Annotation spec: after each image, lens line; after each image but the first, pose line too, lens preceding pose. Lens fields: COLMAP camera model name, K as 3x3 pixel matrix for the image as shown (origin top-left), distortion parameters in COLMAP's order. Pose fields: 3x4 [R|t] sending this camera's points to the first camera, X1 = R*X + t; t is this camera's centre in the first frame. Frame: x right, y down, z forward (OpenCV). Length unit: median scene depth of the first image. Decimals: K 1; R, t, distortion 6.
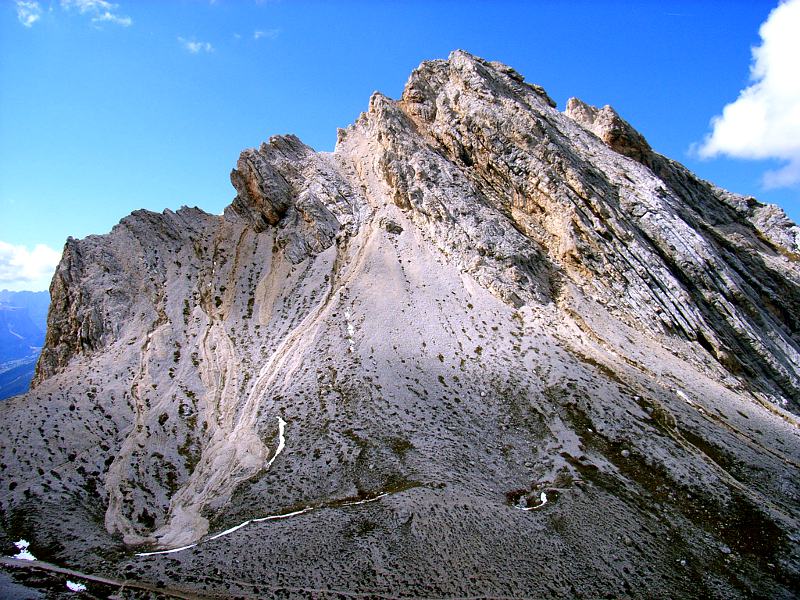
lens RADIAL K [[641.5, 0, 397.1], [0, 641.5, 297.0], [0, 0, 1]] dist [-0.030868, 0.001125]
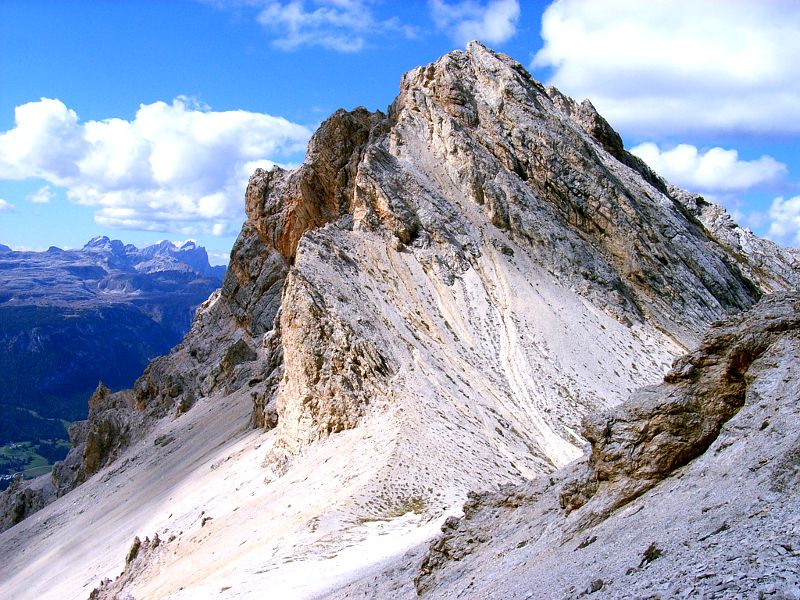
lens RADIAL K [[841.7, 0, 401.0], [0, 841.7, 298.4], [0, 0, 1]] dist [0.052475, 0.000000]
pose [[0.949577, 0.012734, 0.313274, -0.560336], [-0.035574, 0.997098, 0.067301, -0.099974], [-0.311508, -0.075052, 0.947275, -0.313602]]
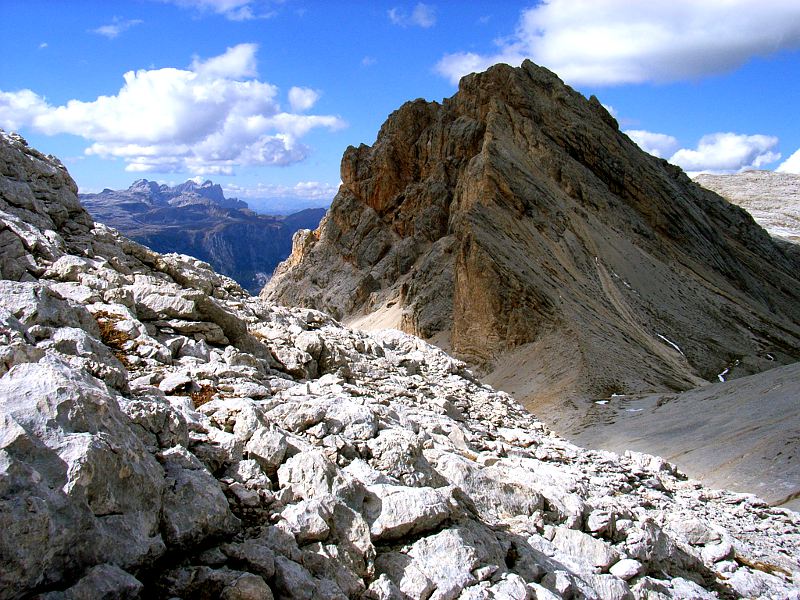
lens RADIAL K [[641.5, 0, 409.1], [0, 641.5, 277.7], [0, 0, 1]] dist [-0.030868, 0.001125]
pose [[0.931278, -0.049817, 0.360888, -0.914974], [-0.007986, 0.987577, 0.156933, -0.177653], [-0.364223, -0.149031, 0.919310, -0.363962]]
